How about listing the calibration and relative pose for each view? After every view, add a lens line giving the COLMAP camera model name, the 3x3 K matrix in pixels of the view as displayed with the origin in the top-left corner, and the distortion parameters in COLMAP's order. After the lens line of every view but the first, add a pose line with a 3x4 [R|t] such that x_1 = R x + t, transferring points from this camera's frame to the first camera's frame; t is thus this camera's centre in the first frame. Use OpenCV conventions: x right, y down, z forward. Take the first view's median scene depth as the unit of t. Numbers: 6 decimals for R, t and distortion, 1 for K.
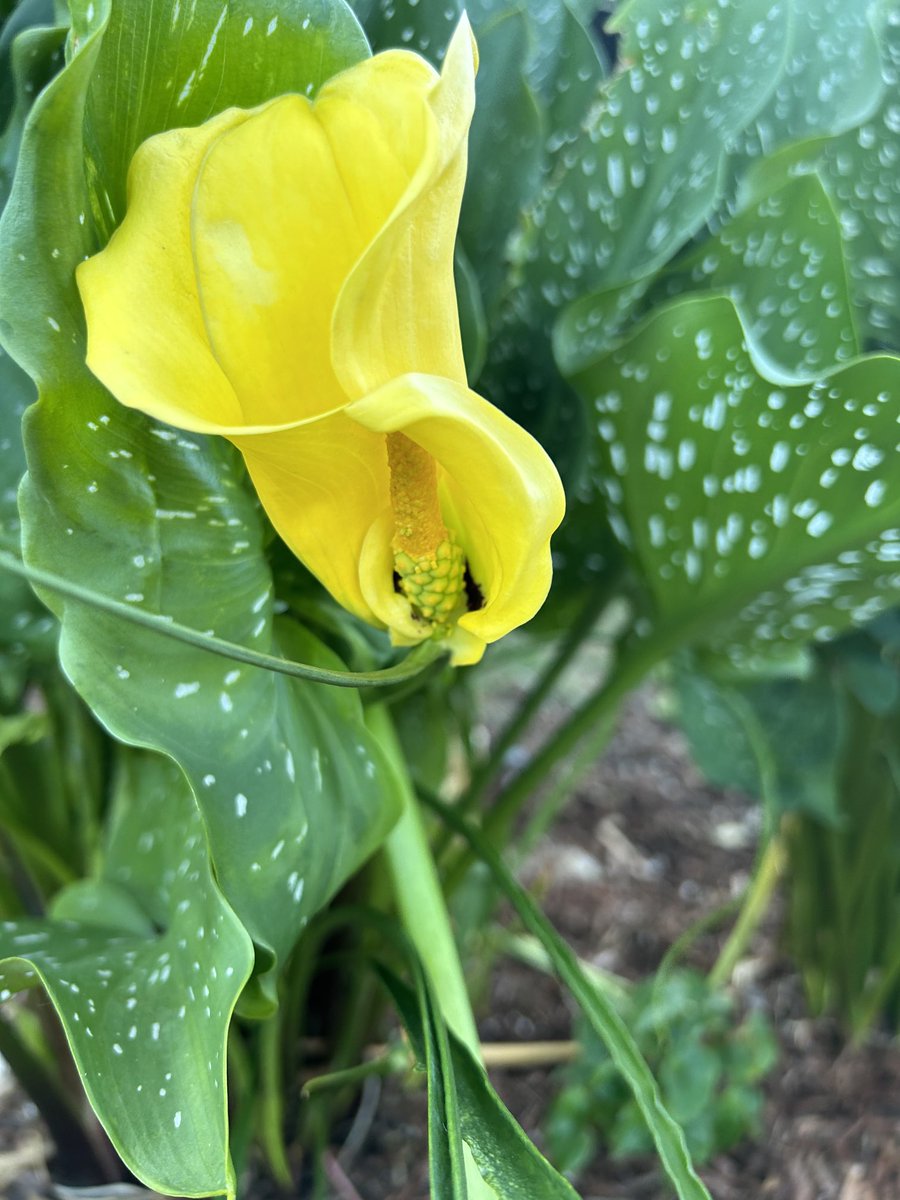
lens RADIAL K [[940.4, 0, 447.8], [0, 940.4, 585.1], [0, 0, 1]] dist [0.321682, -0.419185]
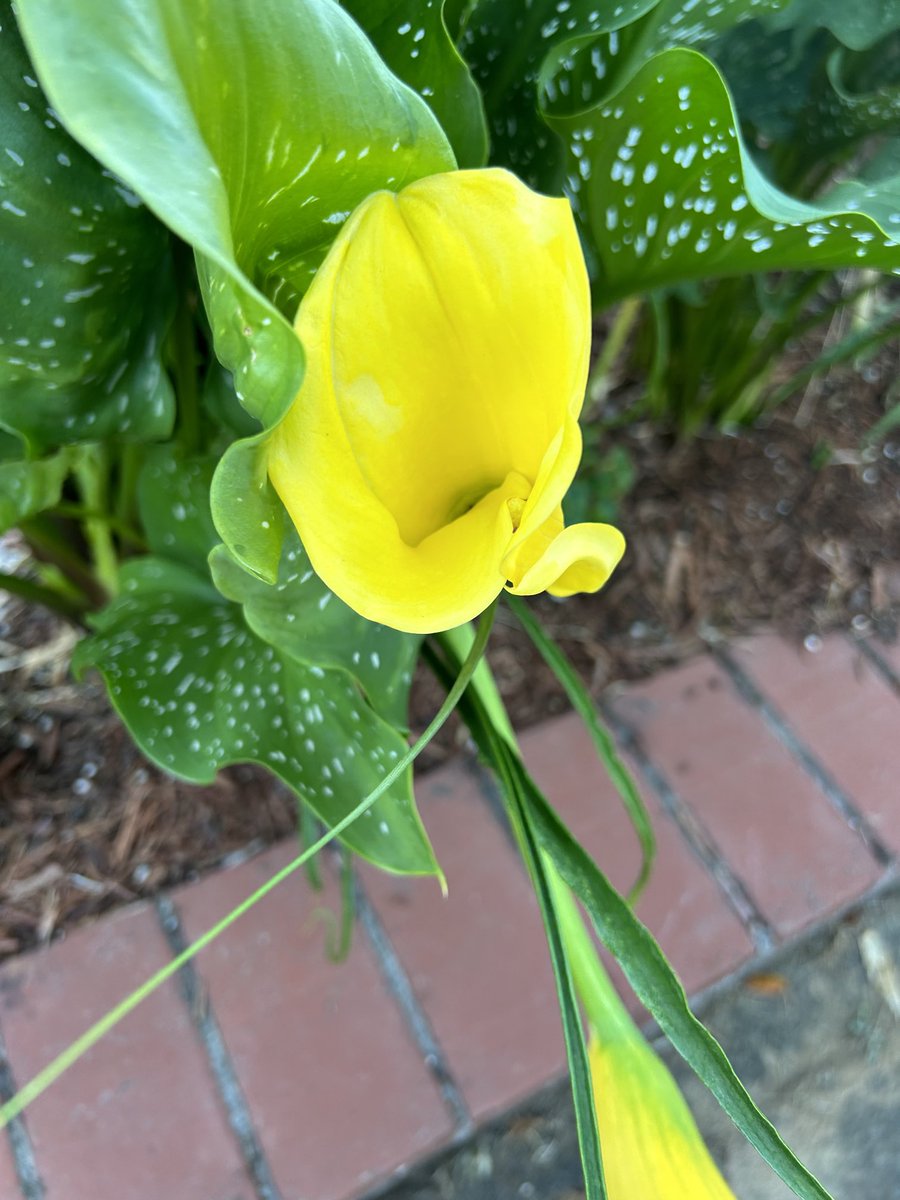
lens RADIAL K [[940.4, 0, 447.8], [0, 940.4, 585.1], [0, 0, 1]] dist [0.321682, -0.419185]
pose [[0.980258, -0.161686, 0.113804, -0.163671], [0.051613, 0.764872, 0.642111, -0.510115], [-0.190865, -0.623561, 0.758118, -0.032325]]
